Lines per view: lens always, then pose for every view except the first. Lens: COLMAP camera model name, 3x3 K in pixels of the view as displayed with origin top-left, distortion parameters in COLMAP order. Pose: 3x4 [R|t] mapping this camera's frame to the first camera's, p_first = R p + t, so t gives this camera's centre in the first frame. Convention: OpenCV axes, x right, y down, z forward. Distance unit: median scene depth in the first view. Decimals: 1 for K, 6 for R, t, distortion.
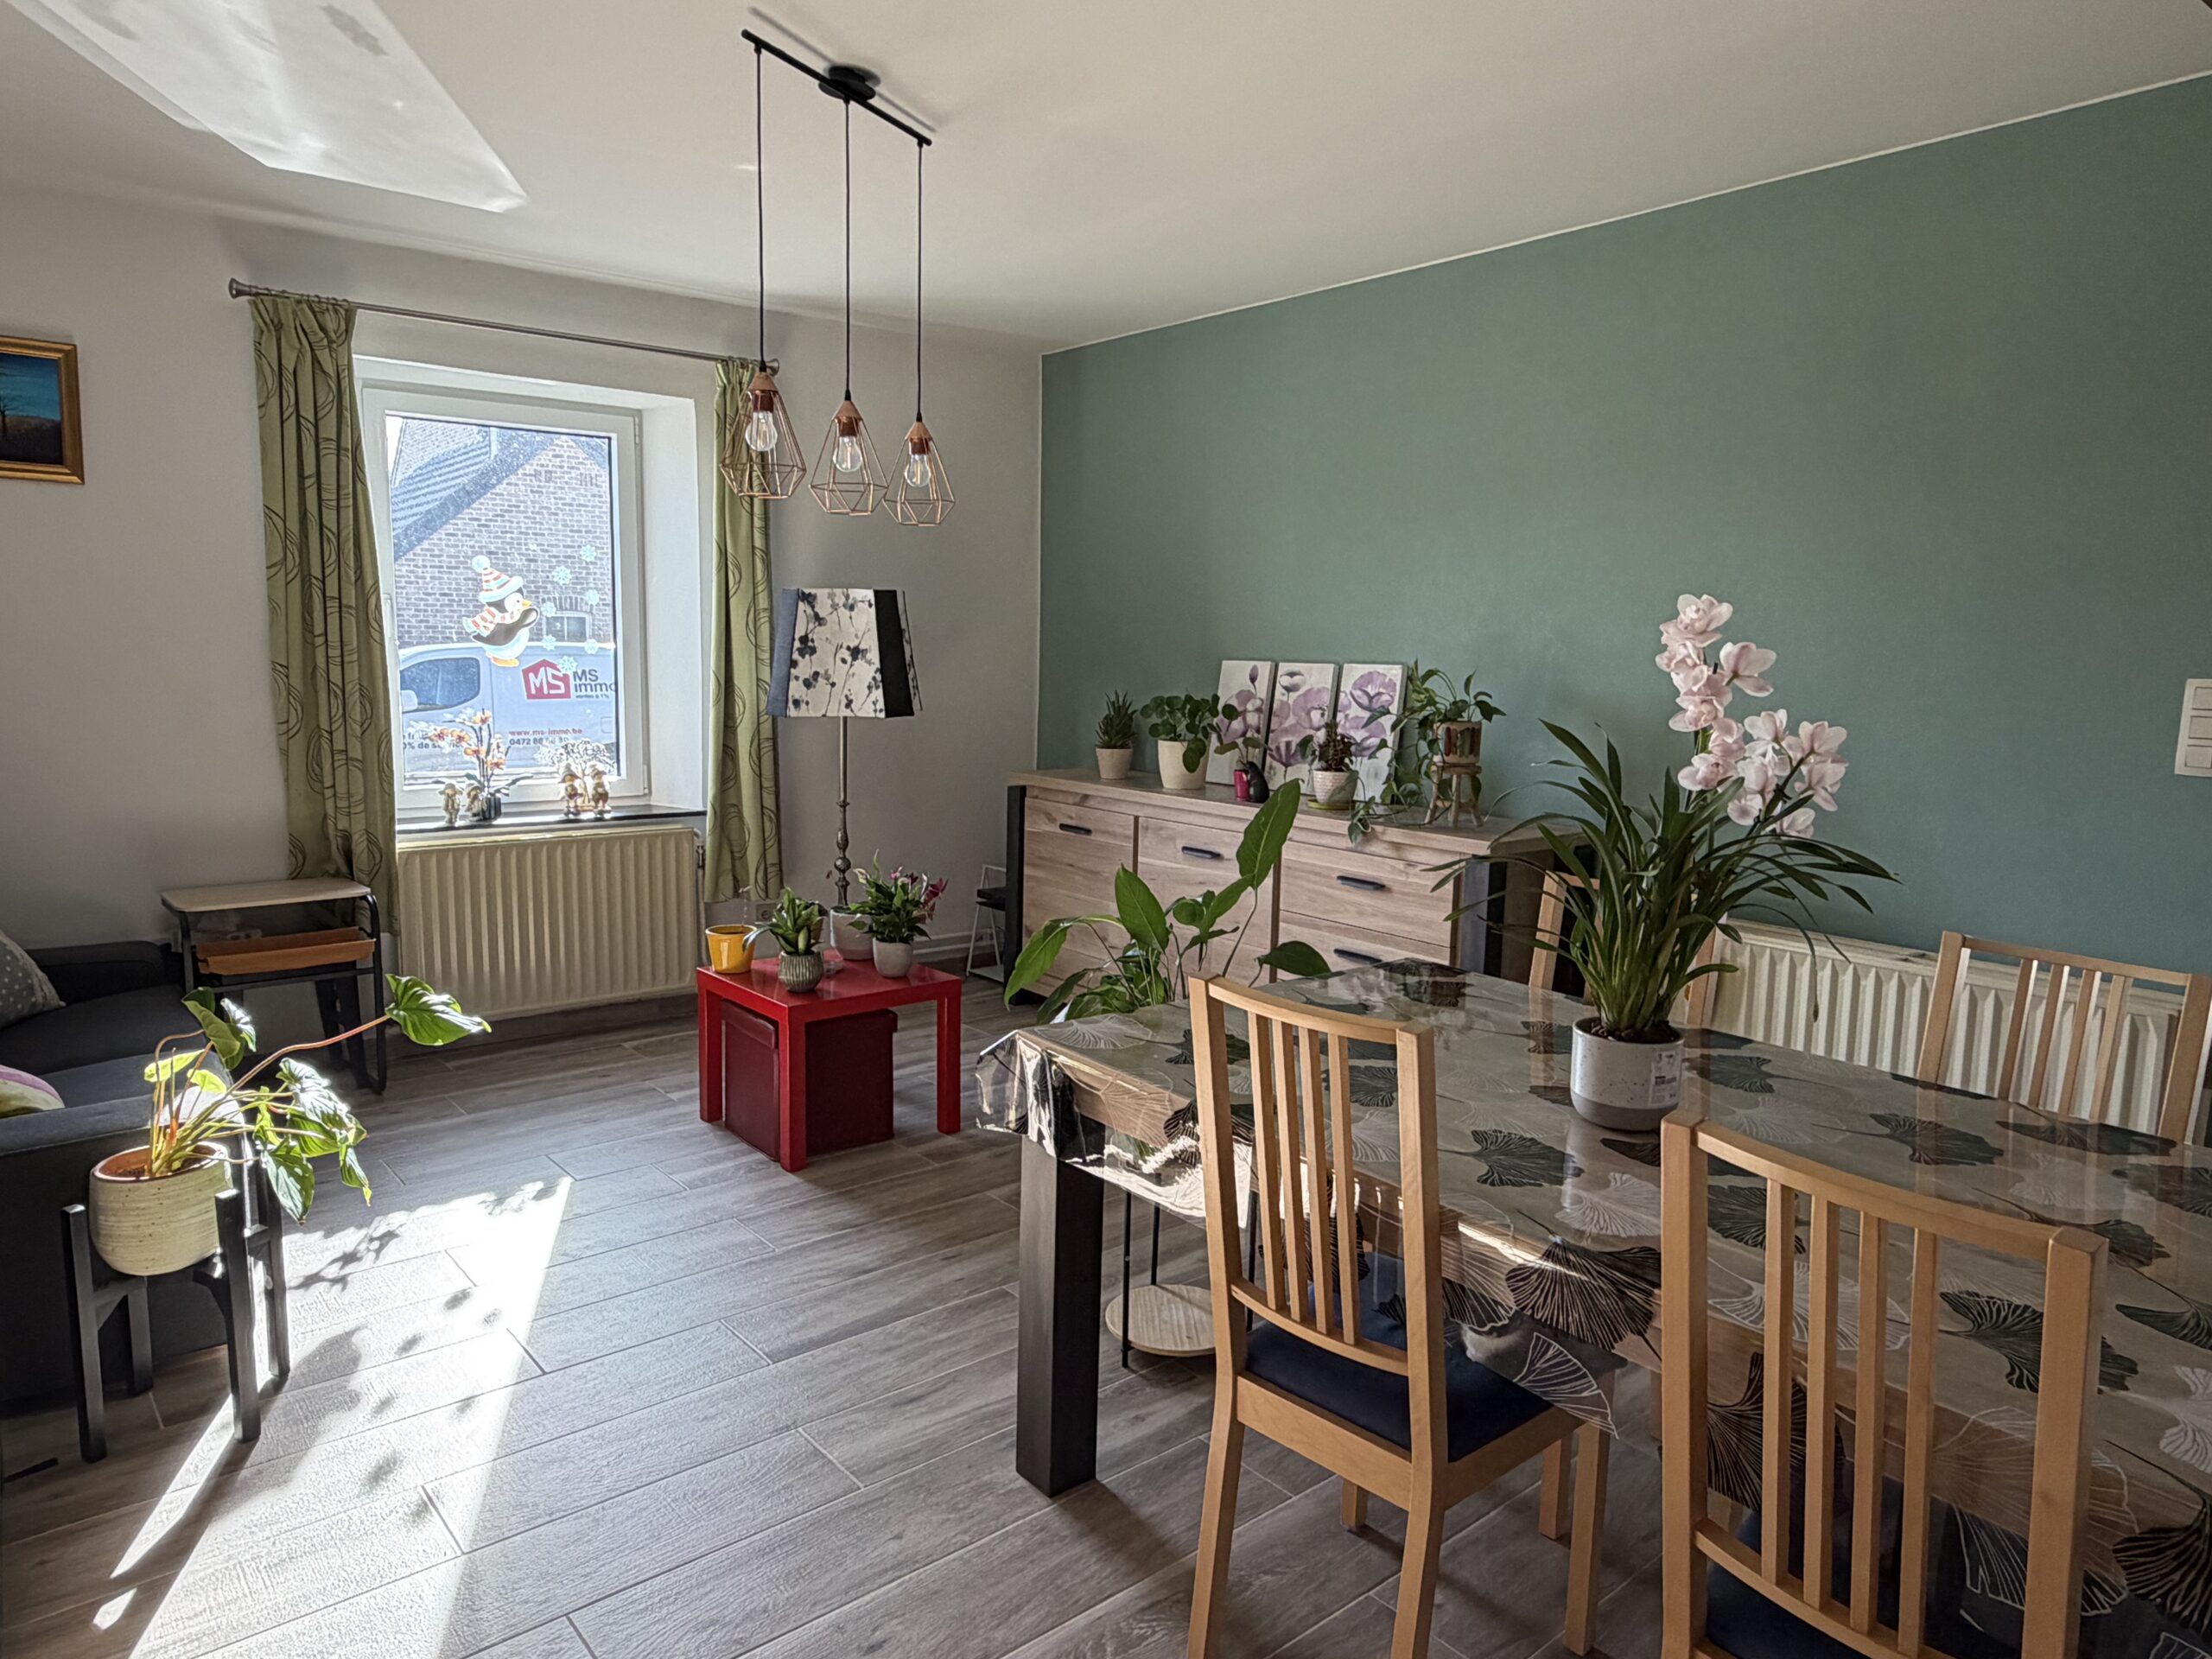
lens RADIAL K [[1403.9, 0, 1096.3], [0, 1403.9, 829.7], [0, 0, 1]] dist [0.001375, 0.000331]
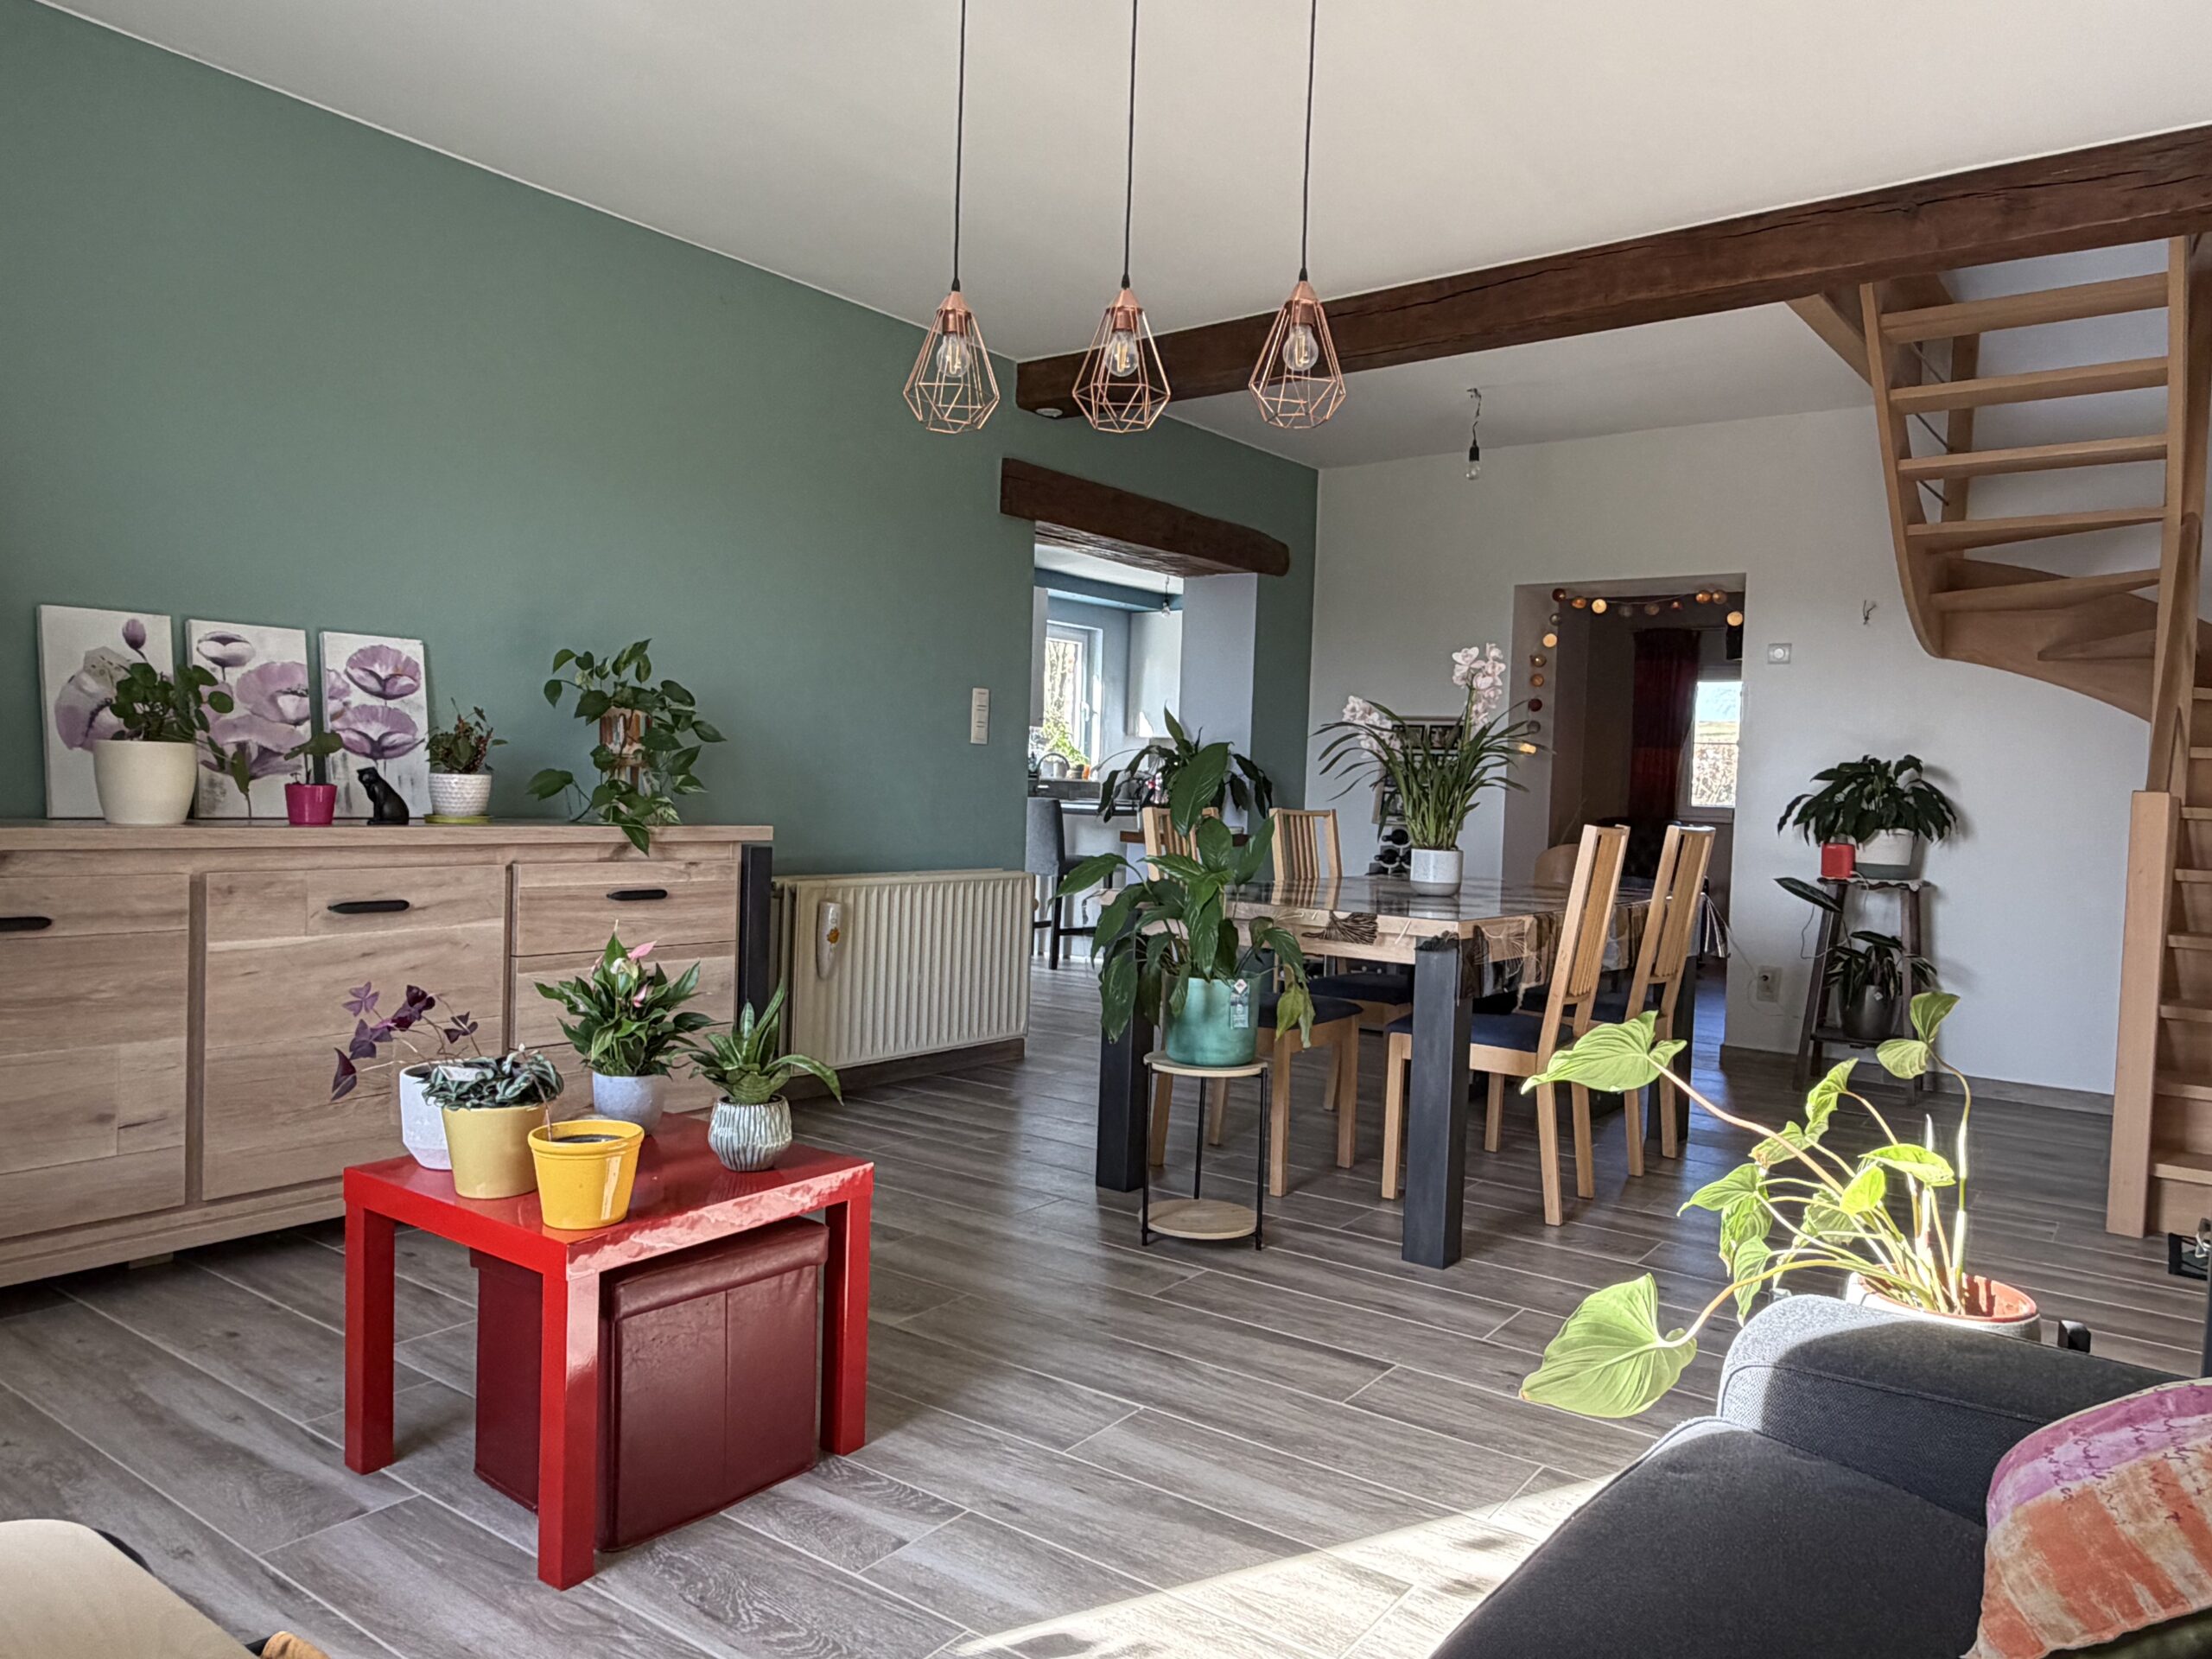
lens RADIAL K [[1498.5, 0, 1106.0], [0, 1498.5, 829.5], [0, 0, 1]] dist [-0.010183, -0.002050]
pose [[-0.237366, -0.053063, 0.969970, -0.655680], [0.098397, 0.992058, 0.078350, -0.038905], [-0.966424, 0.114039, -0.230260, 0.802382]]
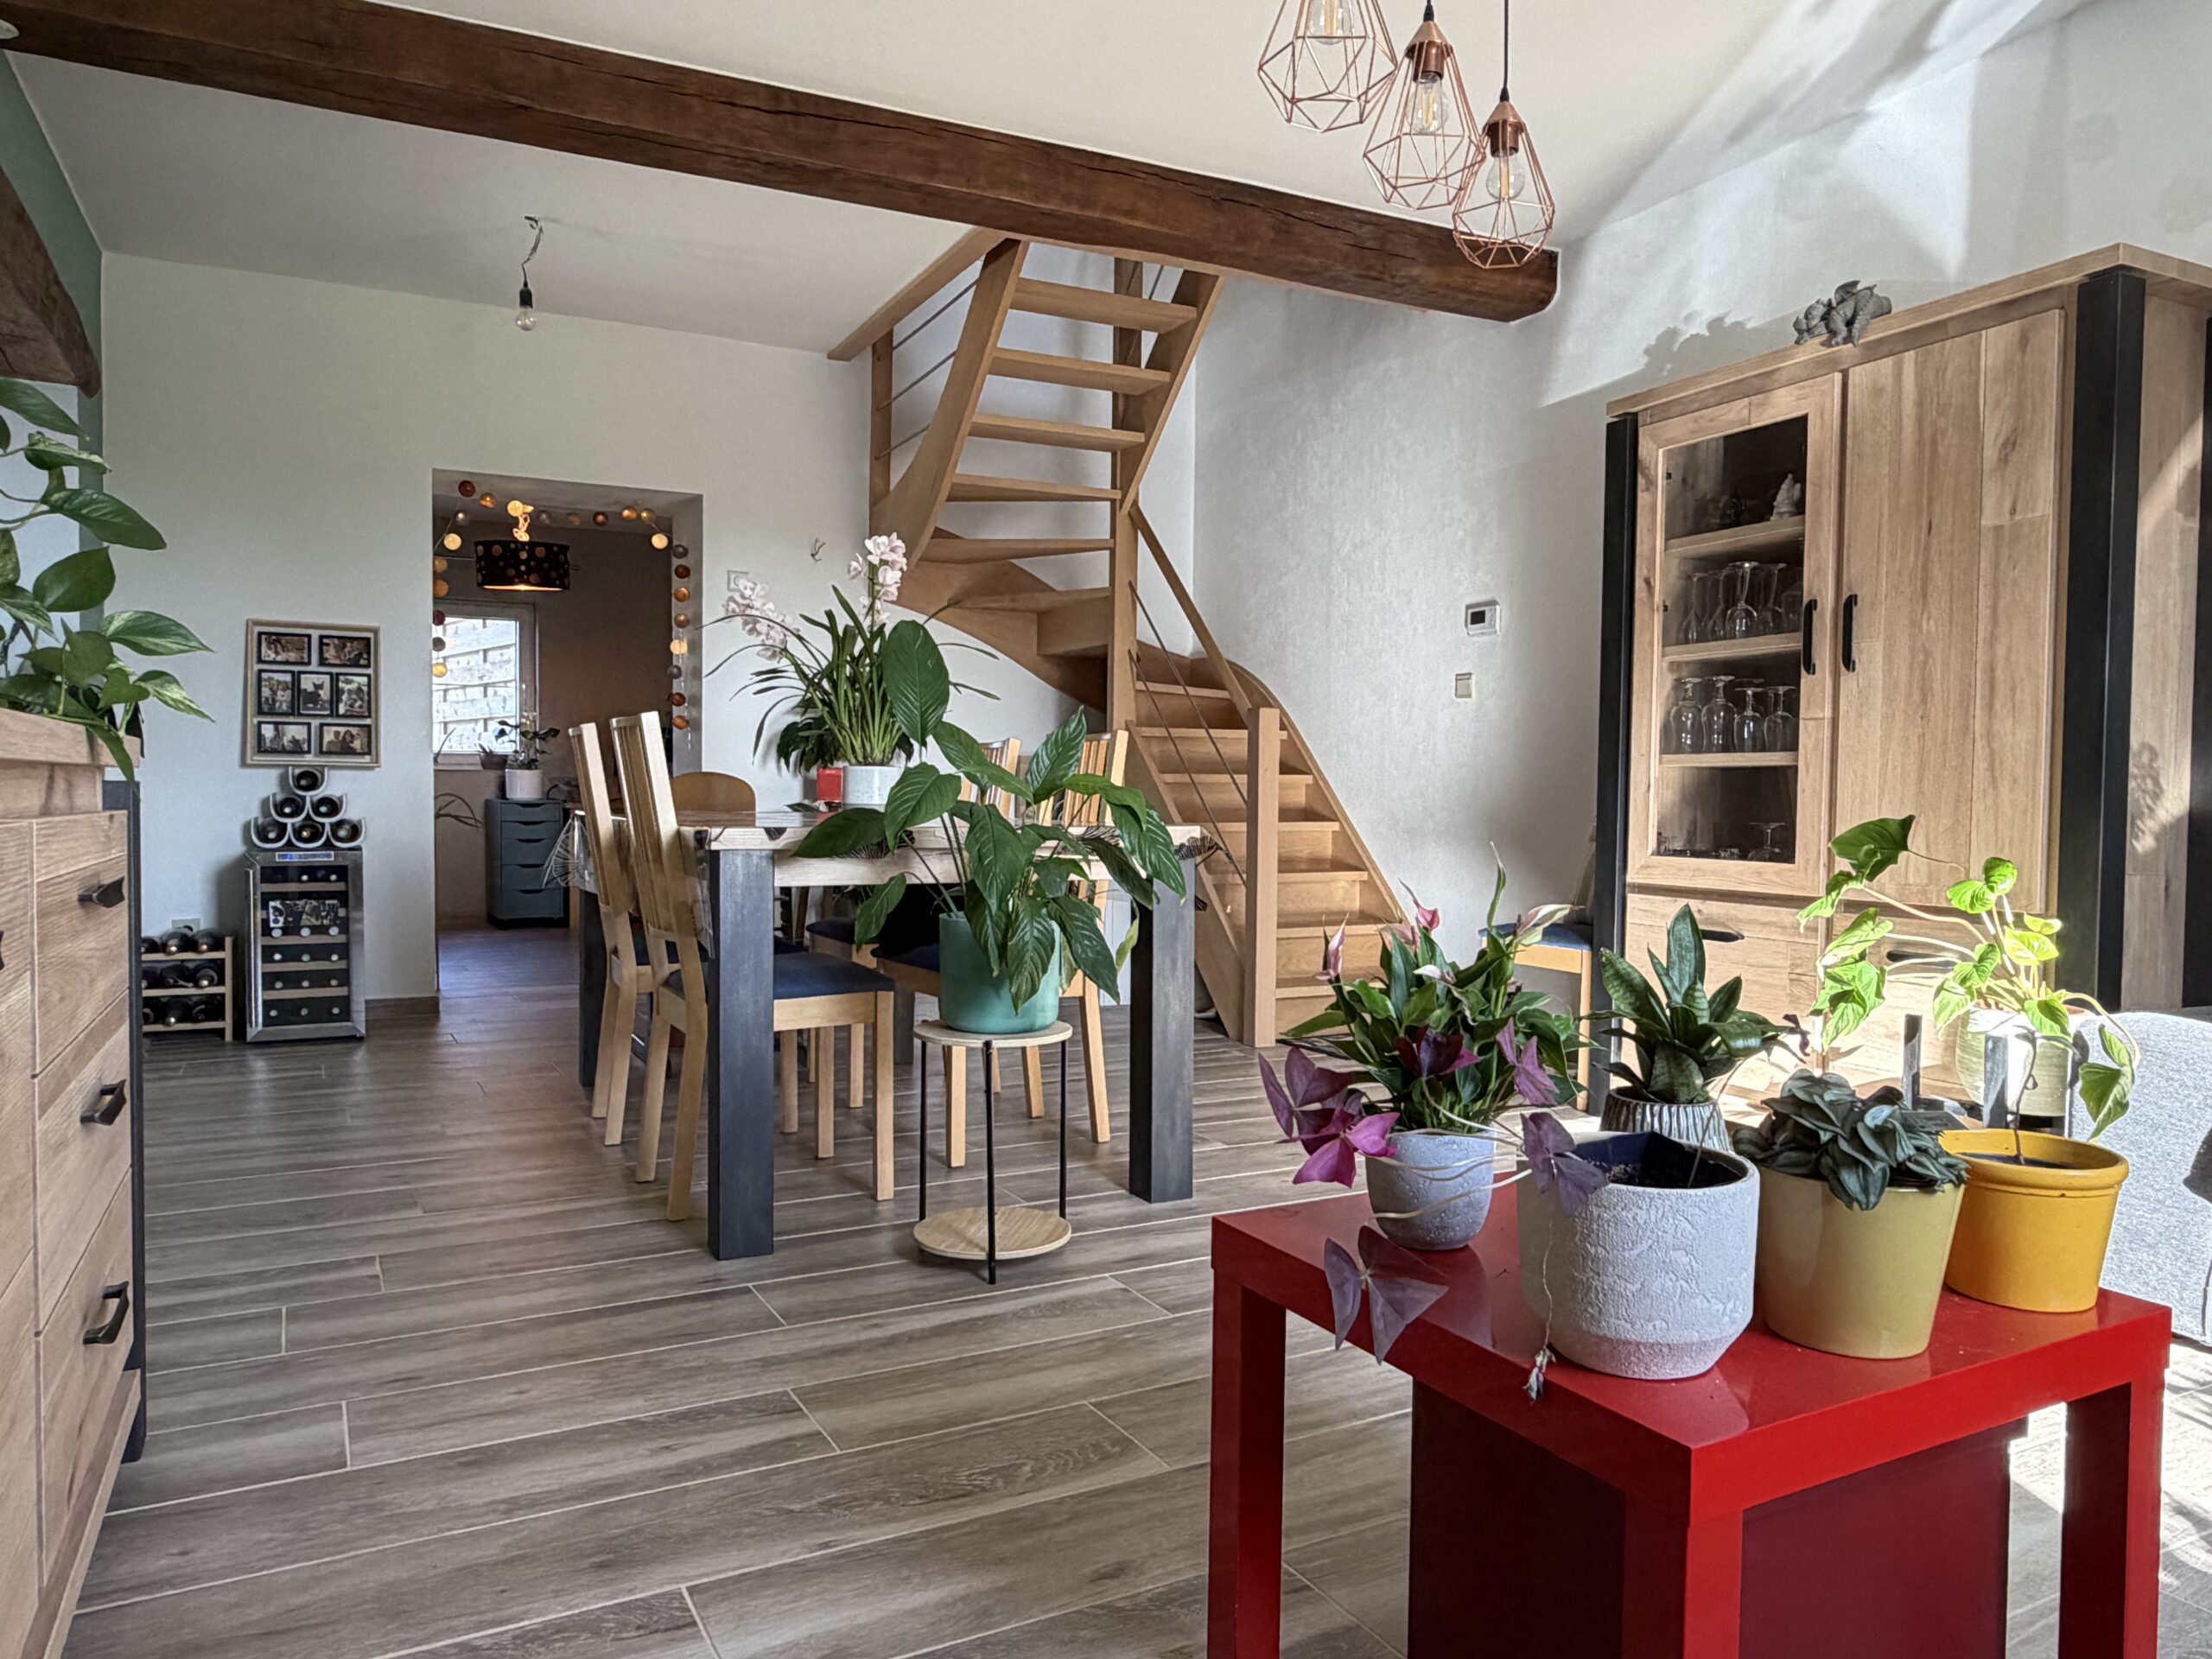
lens RADIAL K [[1498.5, 0, 1106.0], [0, 1498.5, 829.5], [0, 0, 1]] dist [-0.010183, -0.002050]
pose [[-0.978359, -0.028499, 0.204940, -0.132976], [0.006302, 0.985906, 0.167184, -0.034161], [-0.206816, 0.164857, -0.964391, 1.118574]]
